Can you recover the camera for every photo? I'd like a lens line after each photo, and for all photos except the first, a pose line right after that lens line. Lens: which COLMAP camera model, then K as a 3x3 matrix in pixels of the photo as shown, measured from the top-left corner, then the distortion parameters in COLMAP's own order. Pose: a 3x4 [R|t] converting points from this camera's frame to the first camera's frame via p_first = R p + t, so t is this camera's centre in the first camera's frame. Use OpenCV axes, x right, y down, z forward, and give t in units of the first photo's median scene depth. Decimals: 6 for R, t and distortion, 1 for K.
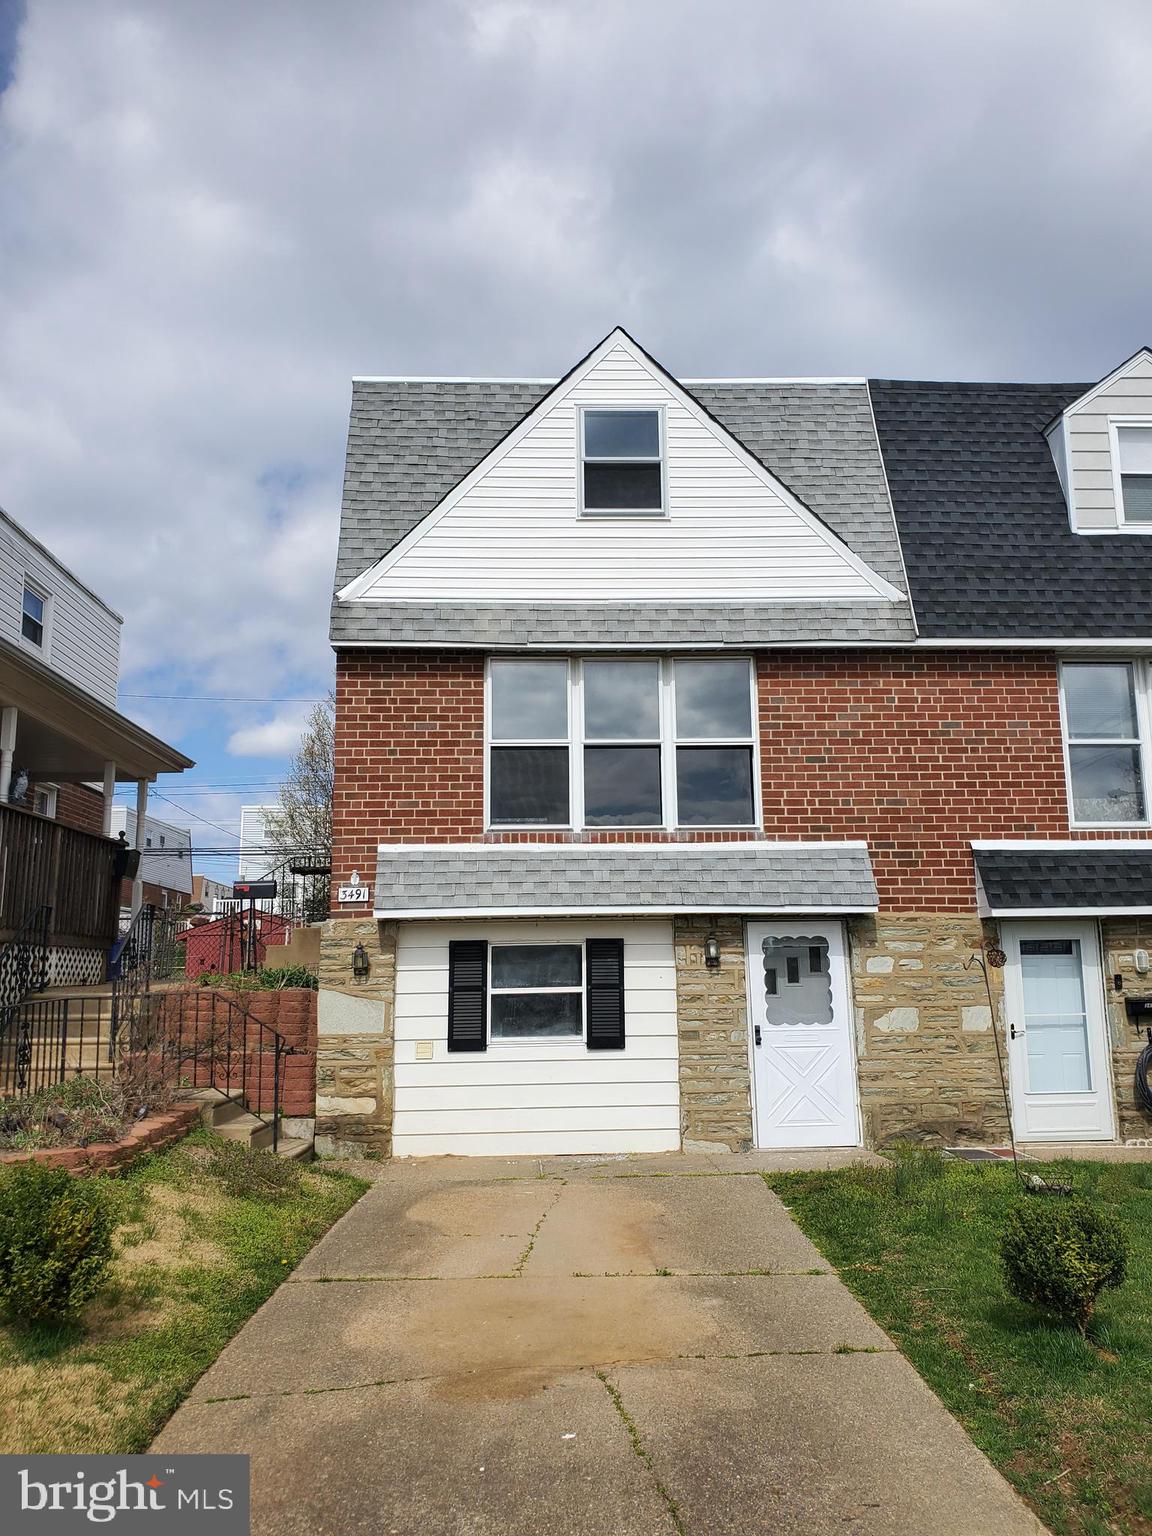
lens RADIAL K [[1200.5, 0, 589.6], [0, 1200.5, 772.7], [0, 0, 1]] dist [0.085895, -0.125246]
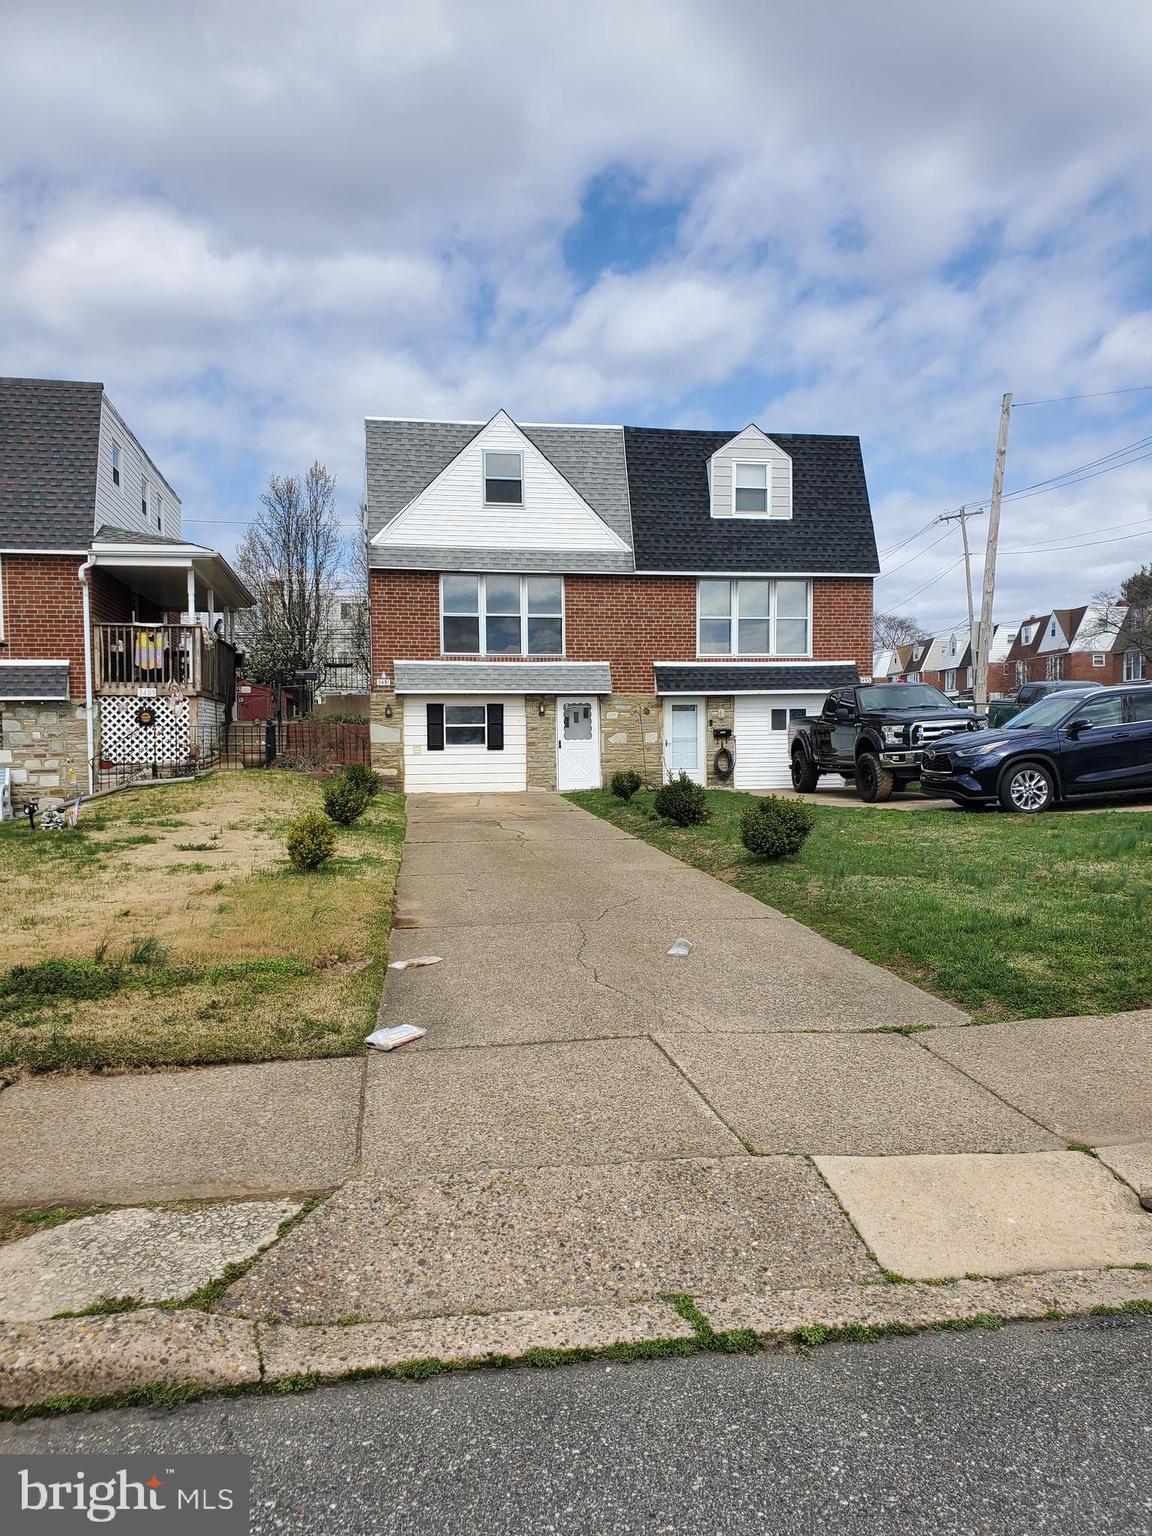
lens RADIAL K [[1200.5, 0, 591.1], [0, 1200.5, 783.6], [0, 0, 1]] dist [0.085895, -0.125246]
pose [[0.990218, -0.000259, 0.139526, -0.123271], [-0.028467, 0.978589, 0.203848, -0.180517], [-0.136591, -0.205825, 0.969009, -1.251871]]
